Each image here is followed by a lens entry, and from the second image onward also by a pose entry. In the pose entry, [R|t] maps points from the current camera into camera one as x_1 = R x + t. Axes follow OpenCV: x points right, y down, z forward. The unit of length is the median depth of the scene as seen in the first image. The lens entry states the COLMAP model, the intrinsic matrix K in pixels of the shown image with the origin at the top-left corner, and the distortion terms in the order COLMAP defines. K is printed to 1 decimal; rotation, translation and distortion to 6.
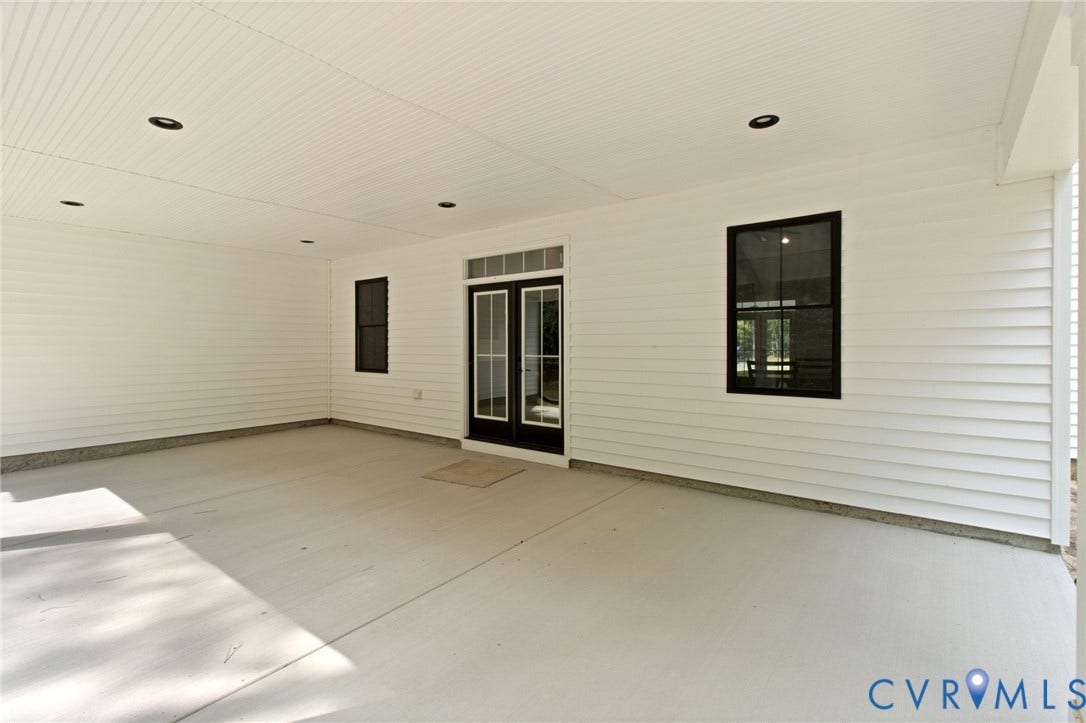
lens RADIAL K [[489.2, 0, 534.5], [0, 489.2, 348.7], [0, 0, 1]] dist [-0.001054, 0.000201]
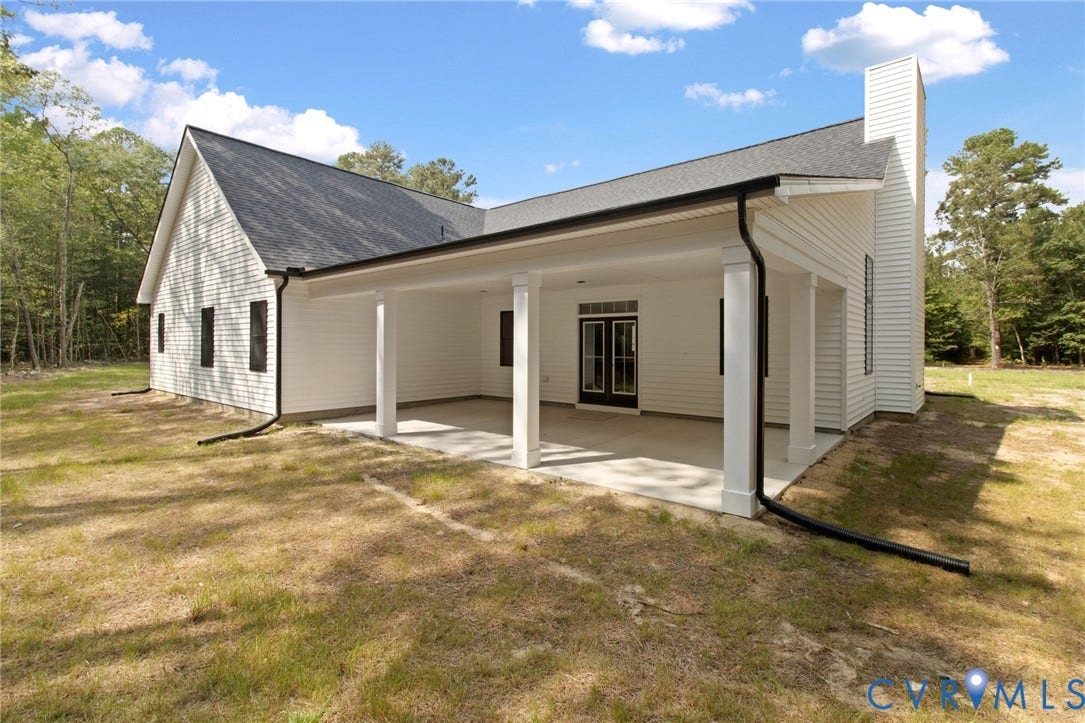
lens RADIAL K [[503.0, 0, 539.6], [0, 503.0, 342.5], [0, 0, 1]] dist [0.000441, 0.000097]
pose [[0.999921, 0.002626, -0.012275, -0.282382], [-0.002730, 0.999960, -0.008500, -0.024501], [0.012252, 0.008533, 0.999889, -0.925845]]
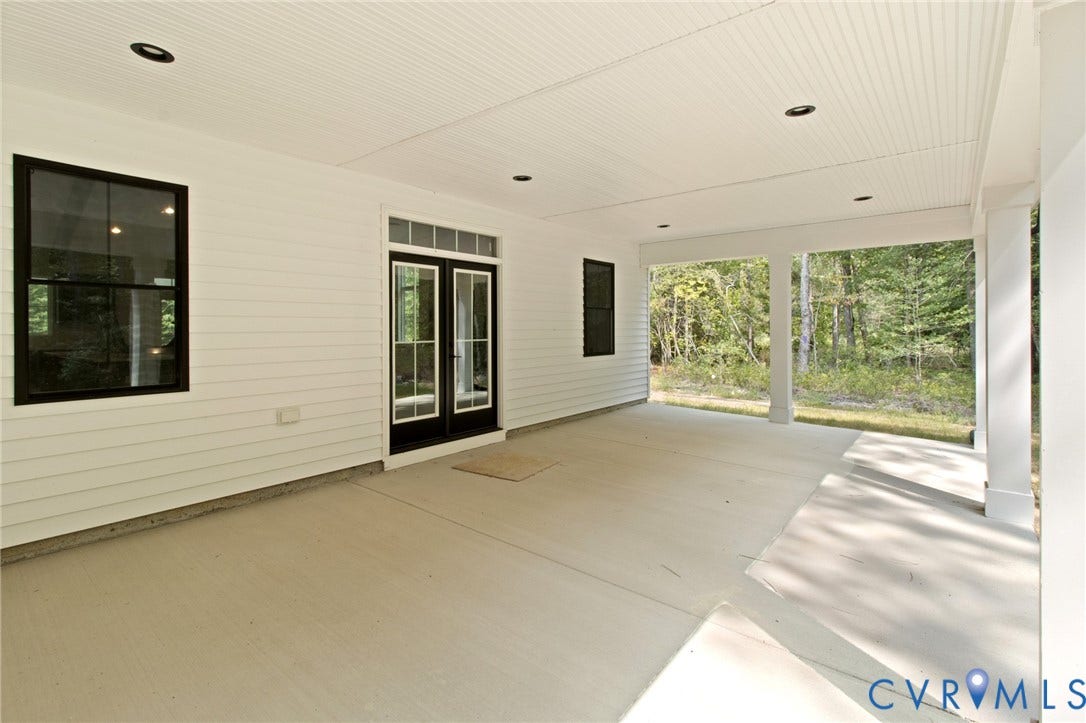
lens RADIAL K [[511.9, 0, 531.3], [0, 511.9, 324.8], [0, 0, 1]] dist [0.002081, 0.000095]
pose [[0.030944, 0.002167, 0.999519, -0.992968], [0.006655, 0.999975, -0.002374, -0.012740], [-0.999499, 0.006725, 0.030929, 0.824666]]
